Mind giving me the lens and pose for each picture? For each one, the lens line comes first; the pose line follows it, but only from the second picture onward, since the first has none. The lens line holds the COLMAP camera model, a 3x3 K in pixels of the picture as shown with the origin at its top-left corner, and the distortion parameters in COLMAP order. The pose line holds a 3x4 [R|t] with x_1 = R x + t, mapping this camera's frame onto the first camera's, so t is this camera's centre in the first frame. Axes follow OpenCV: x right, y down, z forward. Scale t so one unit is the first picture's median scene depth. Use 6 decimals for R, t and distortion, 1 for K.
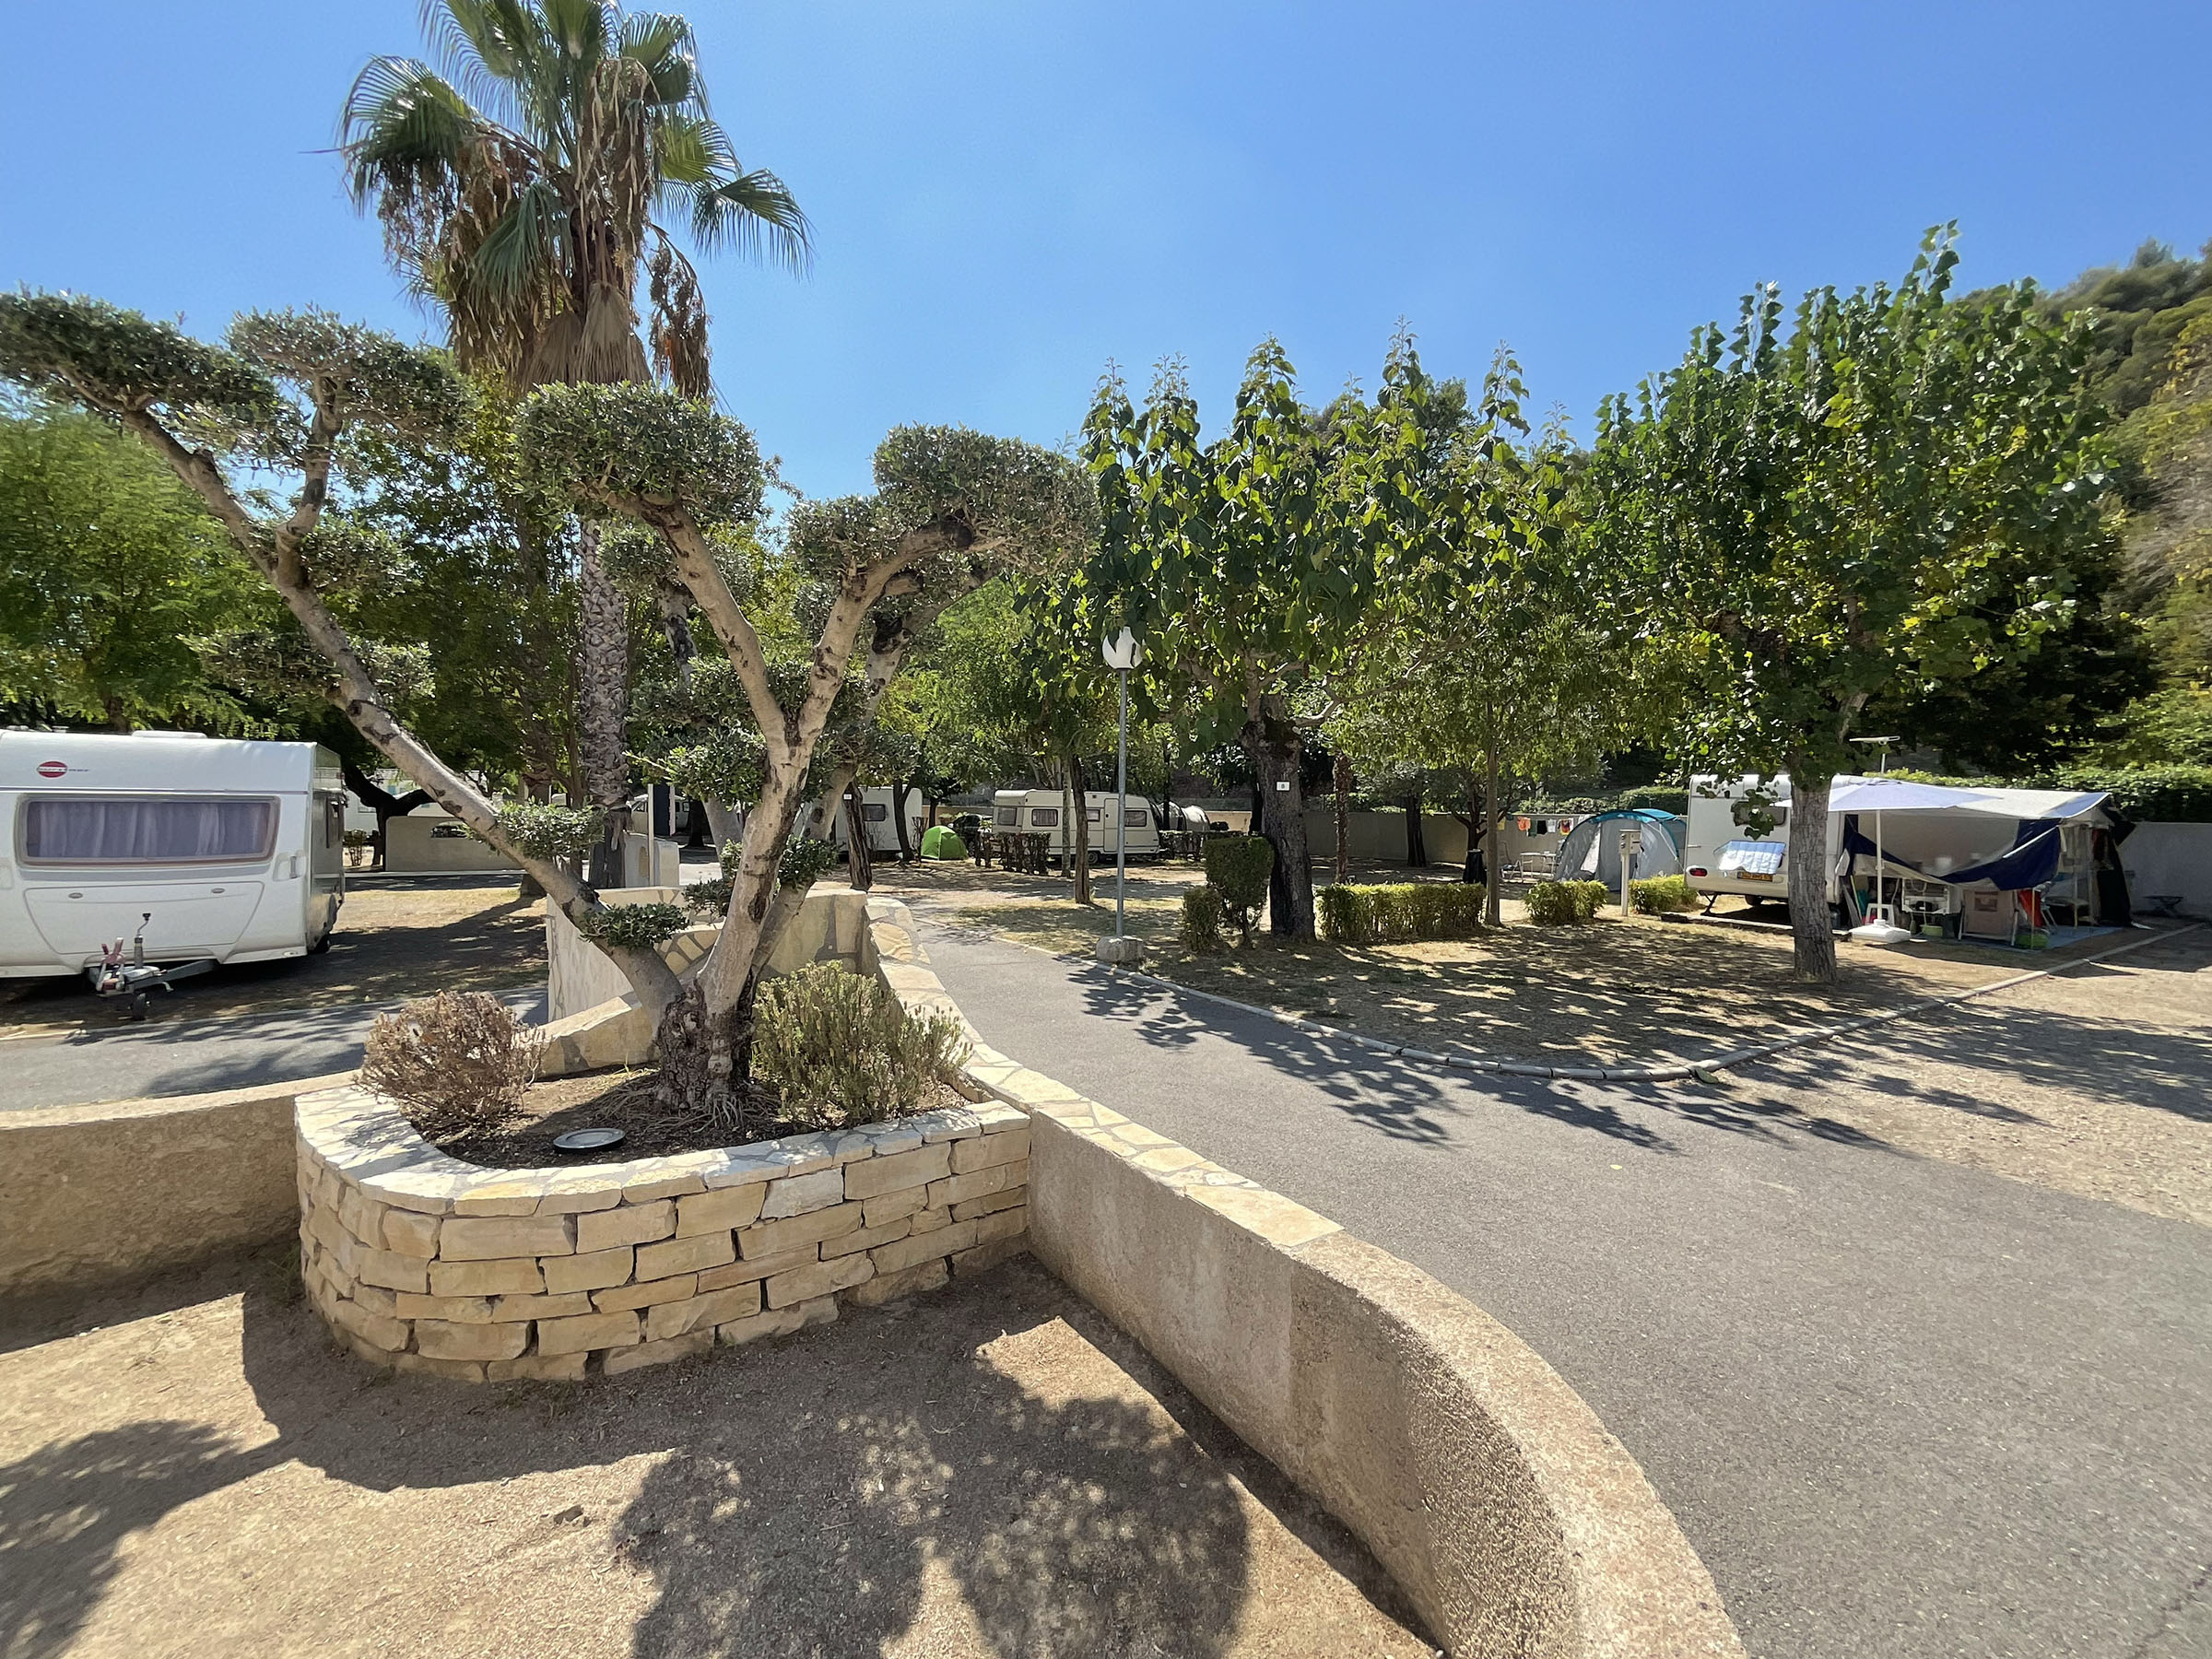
lens RADIAL K [[896.7, 0, 1101.4], [0, 896.7, 828.4], [0, 0, 1]] dist [-0.000184, -0.000005]
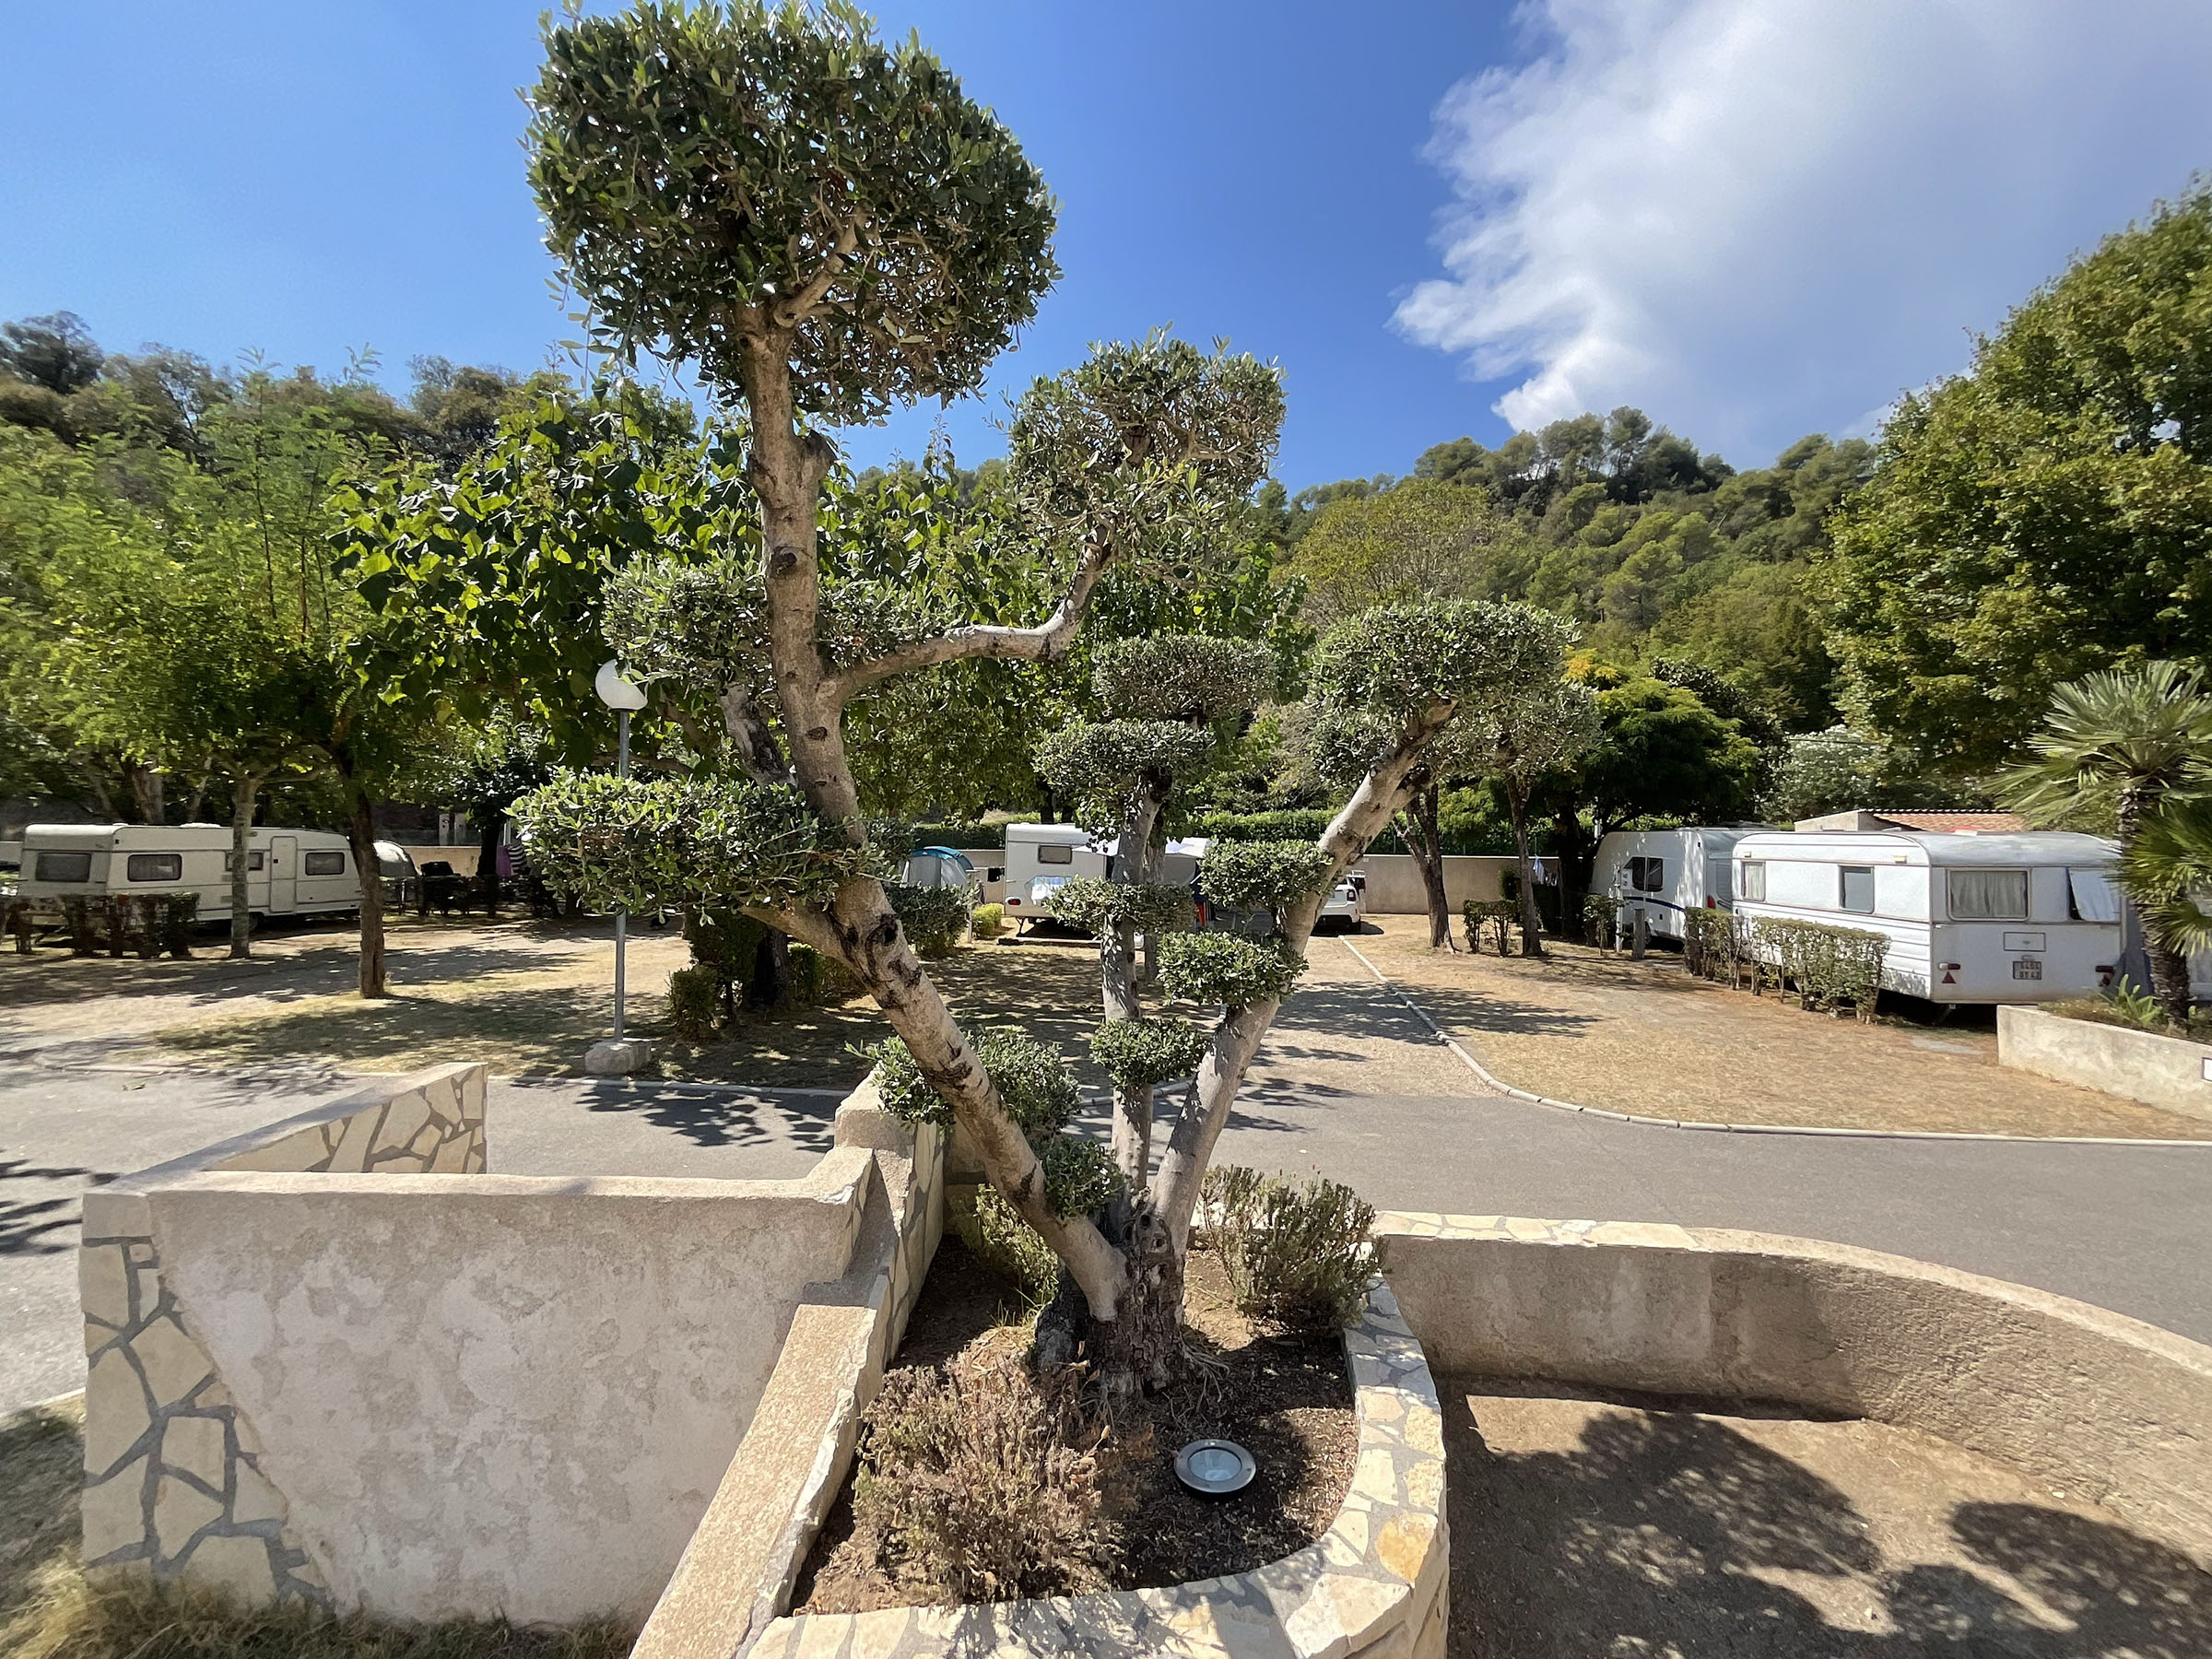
lens RADIAL K [[896.7, 0, 1110.8], [0, 896.7, 827.0], [0, 0, 1]] dist [-0.000184, -0.000005]
pose [[0.643296, 0.003503, 0.765610, -0.206376], [0.016440, 0.999696, -0.018388, -0.031561], [-0.765441, 0.024416, 0.643043, 0.095725]]
